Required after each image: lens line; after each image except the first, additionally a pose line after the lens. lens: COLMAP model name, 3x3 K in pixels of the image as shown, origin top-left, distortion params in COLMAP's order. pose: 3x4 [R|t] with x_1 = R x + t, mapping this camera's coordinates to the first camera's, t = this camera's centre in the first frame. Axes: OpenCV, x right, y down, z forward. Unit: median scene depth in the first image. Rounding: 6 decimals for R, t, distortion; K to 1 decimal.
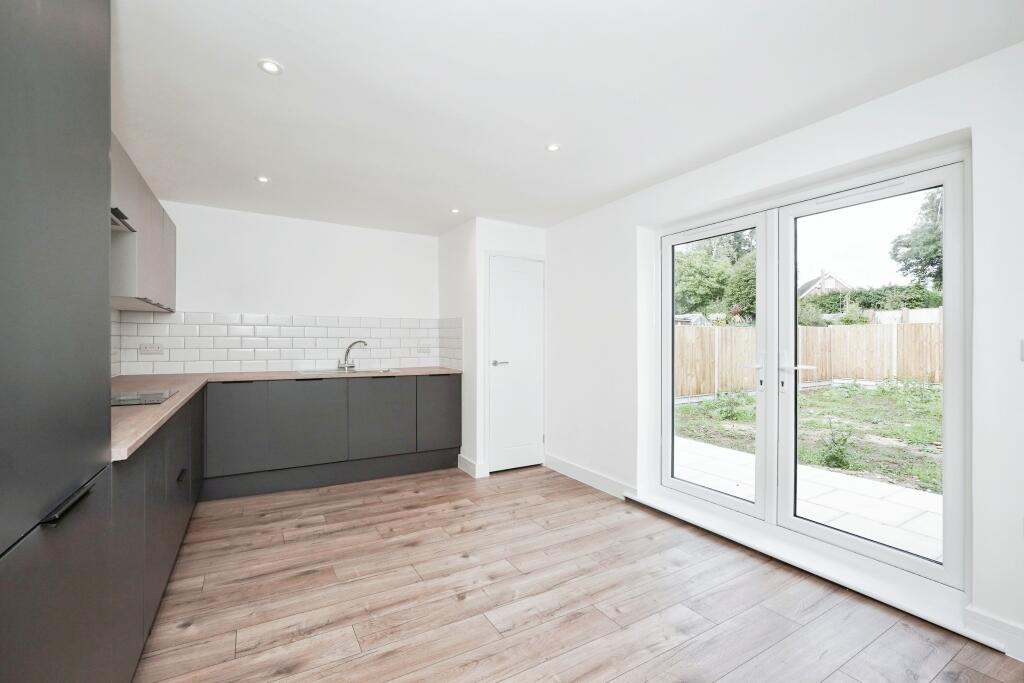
lens RADIAL K [[438.5, 0, 506.0], [0, 438.5, 341.1], [0, 0, 1]] dist [-0.010924, 0.004634]
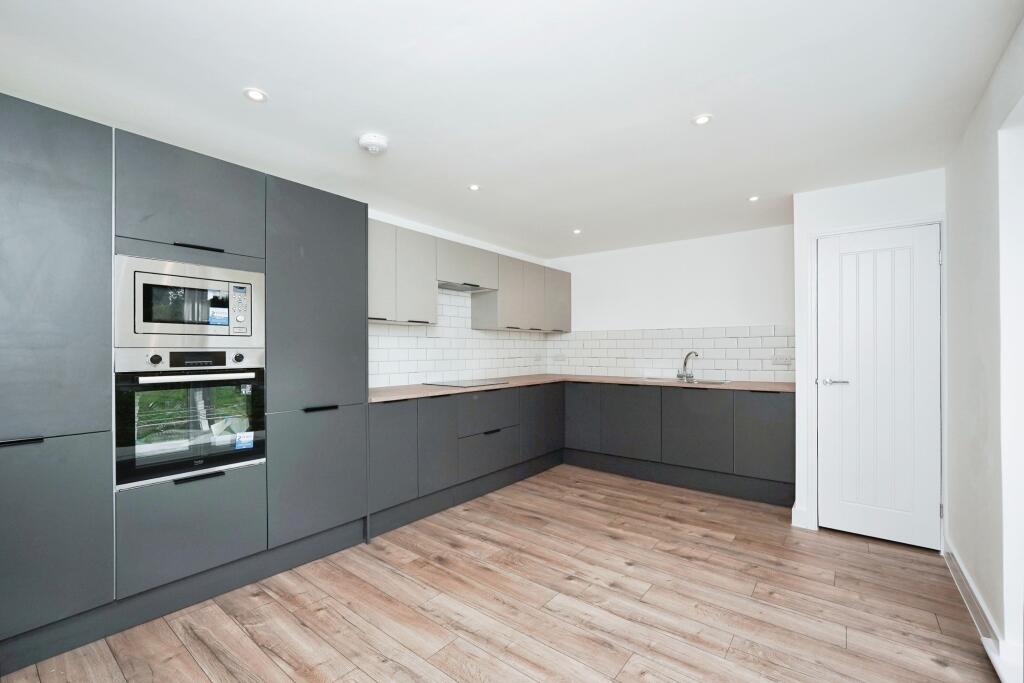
lens RADIAL K [[438.5, 0, 490.1], [0, 438.5, 350.6], [0, 0, 1]] dist [-0.010924, 0.004634]
pose [[0.348990, -0.002807, -0.937122, 0.703356], [0.008256, 0.999966, 0.000080, -0.010671], [0.937090, -0.007765, 0.349001, 0.317439]]
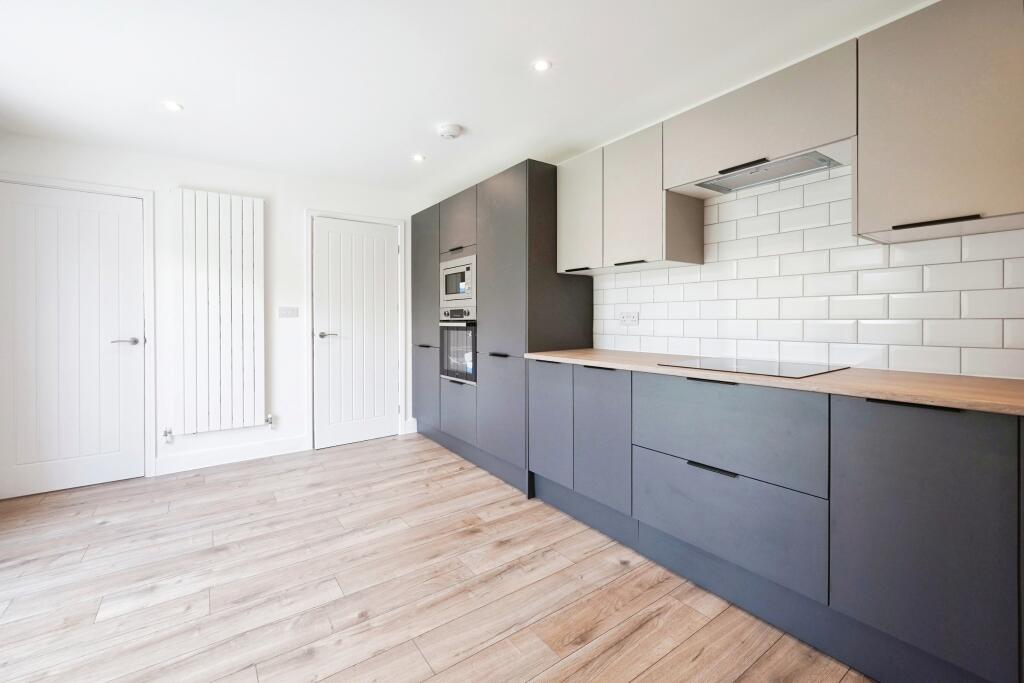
lens RADIAL K [[438.5, 0, 511.0], [0, 438.5, 321.5], [0, 0, 1]] dist [-0.010924, 0.004634]
pose [[-0.996093, 0.001382, -0.088305, -0.240239], [0.001383, 0.999999, 0.000058, 0.023103], [0.088305, -0.000064, -0.996094, 1.440282]]
